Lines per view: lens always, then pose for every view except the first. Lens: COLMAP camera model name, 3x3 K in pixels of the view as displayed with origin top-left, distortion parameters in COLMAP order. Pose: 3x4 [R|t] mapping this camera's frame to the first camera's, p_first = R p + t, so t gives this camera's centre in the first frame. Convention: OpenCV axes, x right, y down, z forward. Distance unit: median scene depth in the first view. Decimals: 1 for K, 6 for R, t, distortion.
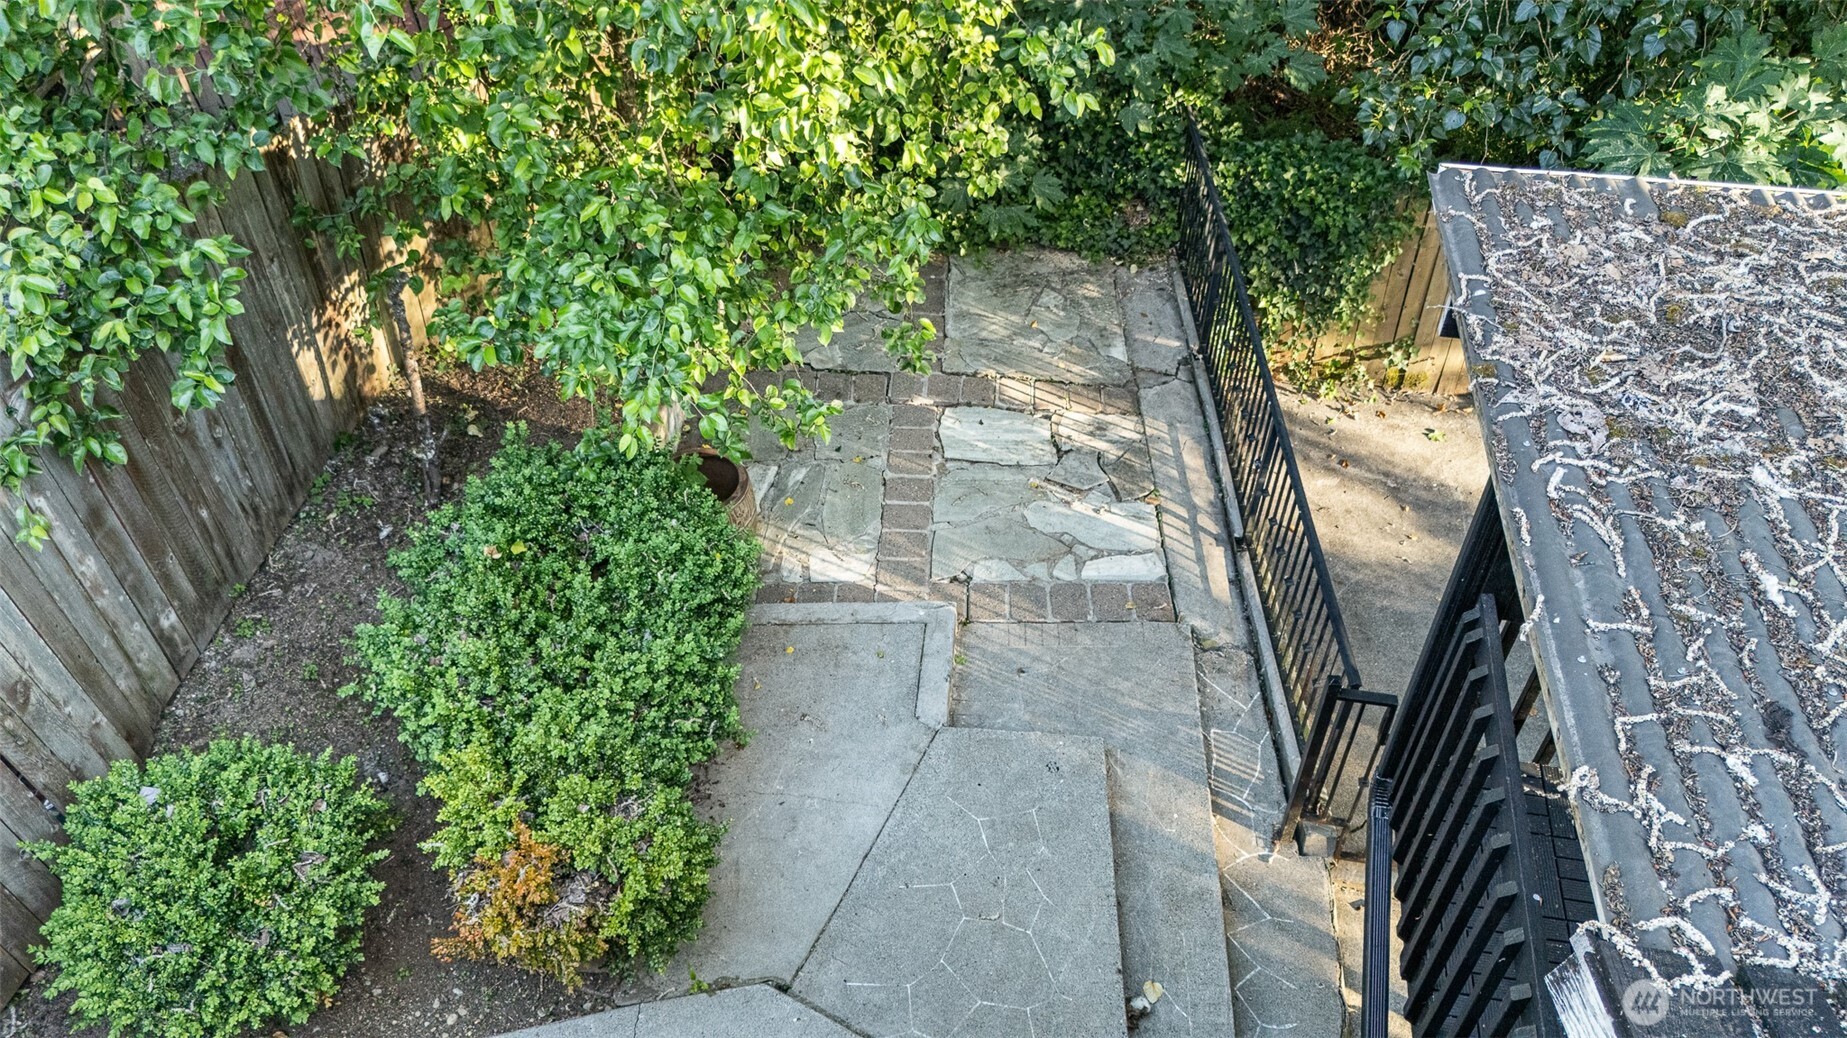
lens RADIAL K [[1362.7, 0, 930.2], [0, 1362.7, 510.8], [0, 0, 1]] dist [0.088591, -0.103854]
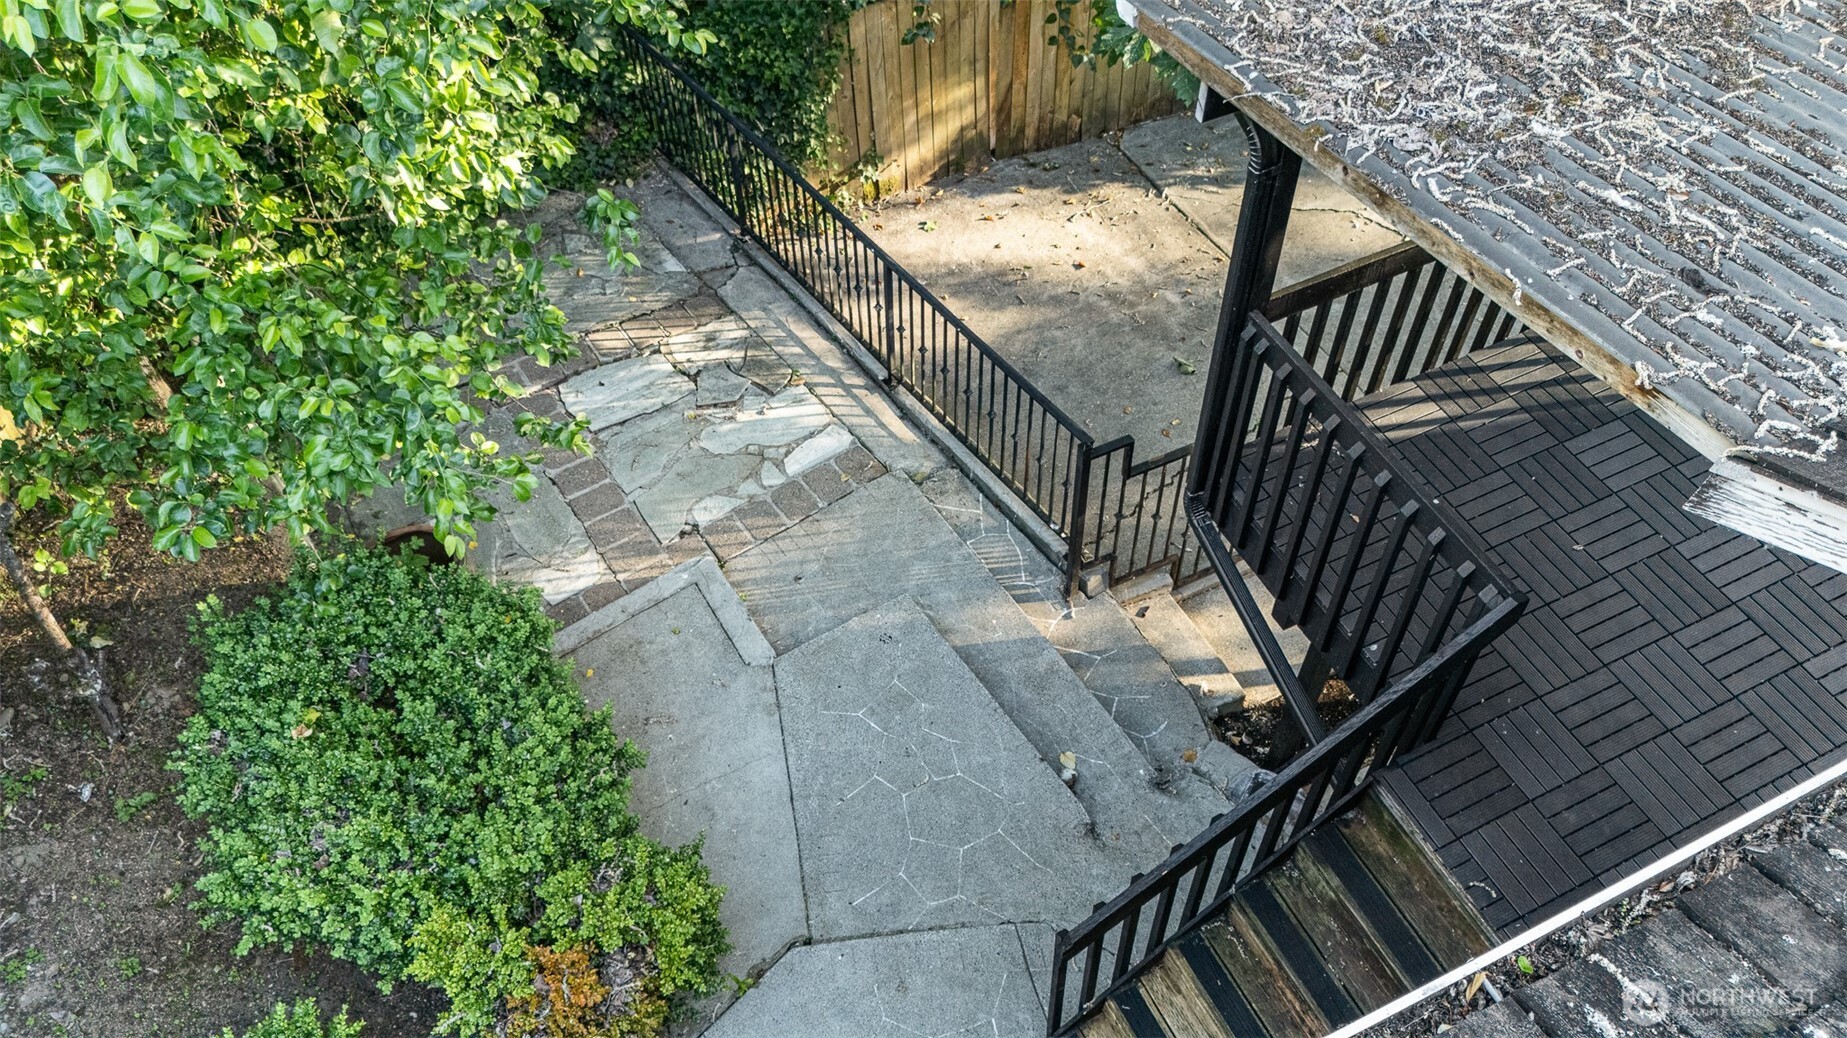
lens RADIAL K [[1362.7, 0, 930.2], [0, 1362.7, 510.8], [0, 0, 1]] dist [0.088591, -0.103854]
pose [[0.810497, -0.459217, 0.363611, -0.231205], [0.423904, 0.888259, 0.176922, -0.078559], [-0.404227, 0.010741, 0.914596, 0.005146]]
